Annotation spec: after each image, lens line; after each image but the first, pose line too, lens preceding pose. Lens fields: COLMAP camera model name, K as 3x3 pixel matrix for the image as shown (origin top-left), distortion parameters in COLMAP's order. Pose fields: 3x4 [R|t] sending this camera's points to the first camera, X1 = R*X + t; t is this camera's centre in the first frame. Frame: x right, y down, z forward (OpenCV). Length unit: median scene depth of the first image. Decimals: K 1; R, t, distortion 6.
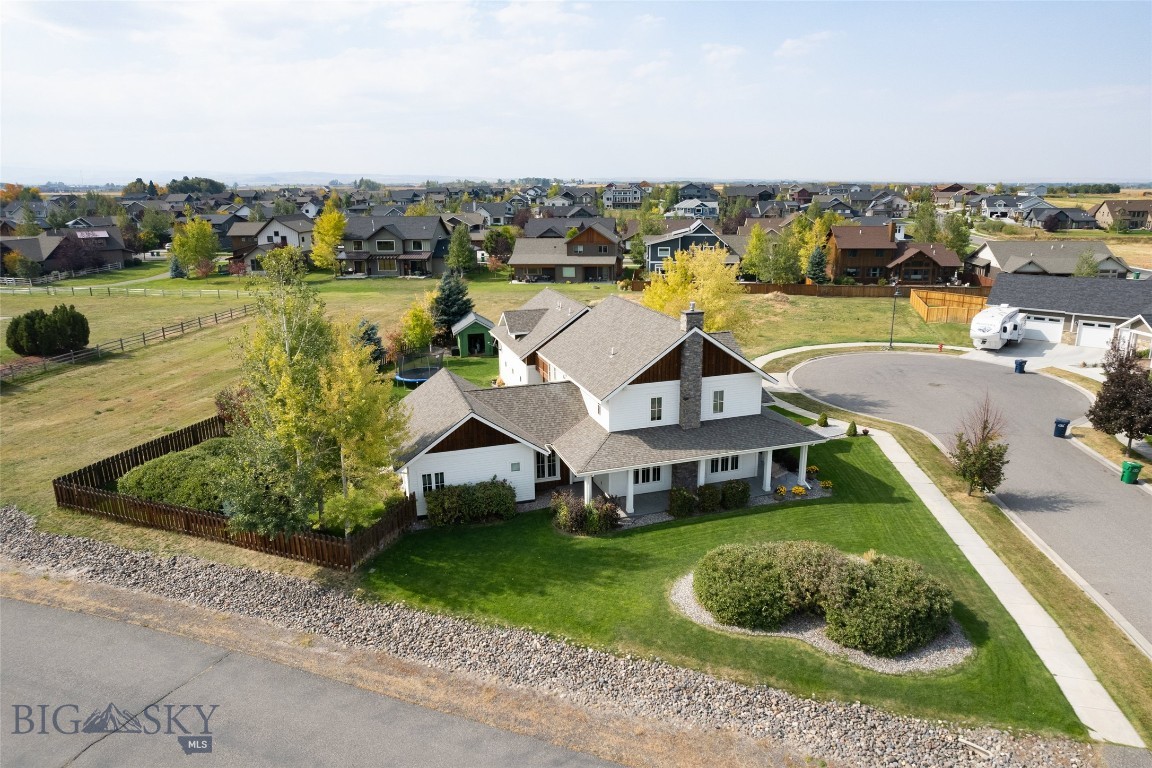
lens RADIAL K [[759.0, 0, 583.0], [0, 759.0, 377.6], [0, 0, 1]] dist [-0.084006, 0.075184]
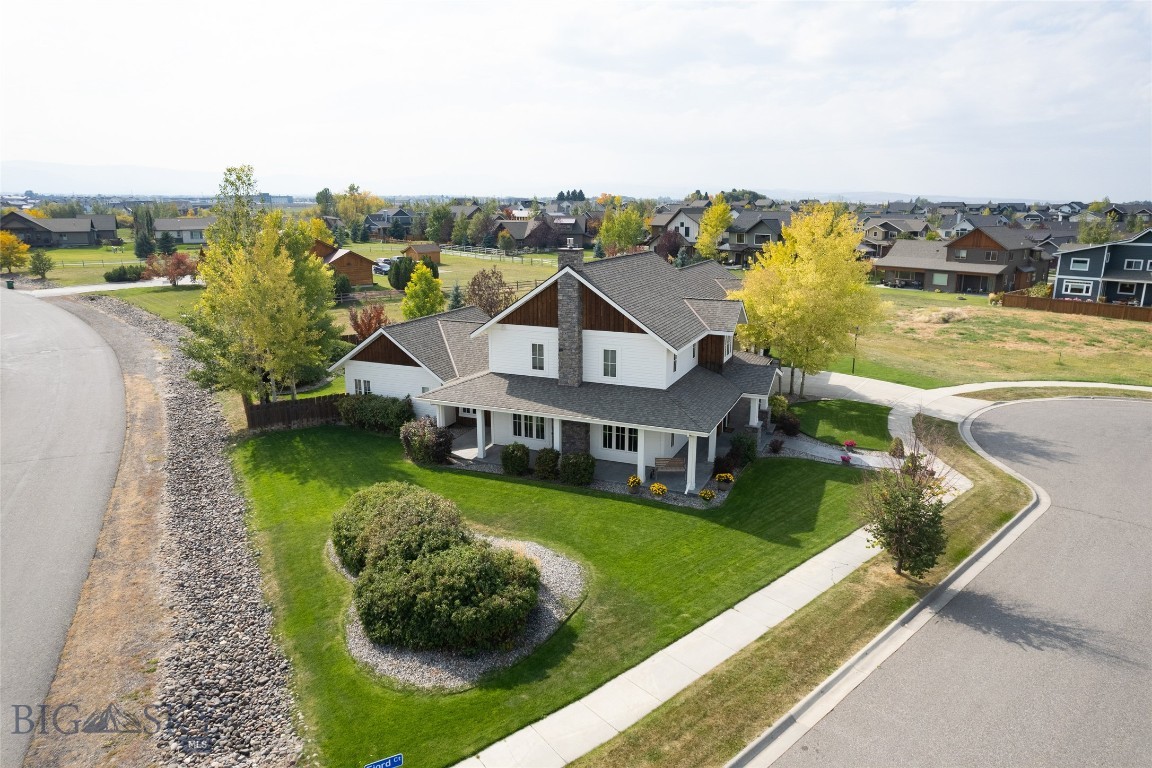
lens RADIAL K [[736.7, 0, 582.7], [0, 736.7, 381.2], [0, 0, 1]] dist [-0.080977, 0.074524]
pose [[0.748205, 0.165955, -0.642376, 0.689957], [-0.175428, 0.983238, 0.049687, 0.016335], [0.639855, 0.075514, 0.764777, 0.353448]]
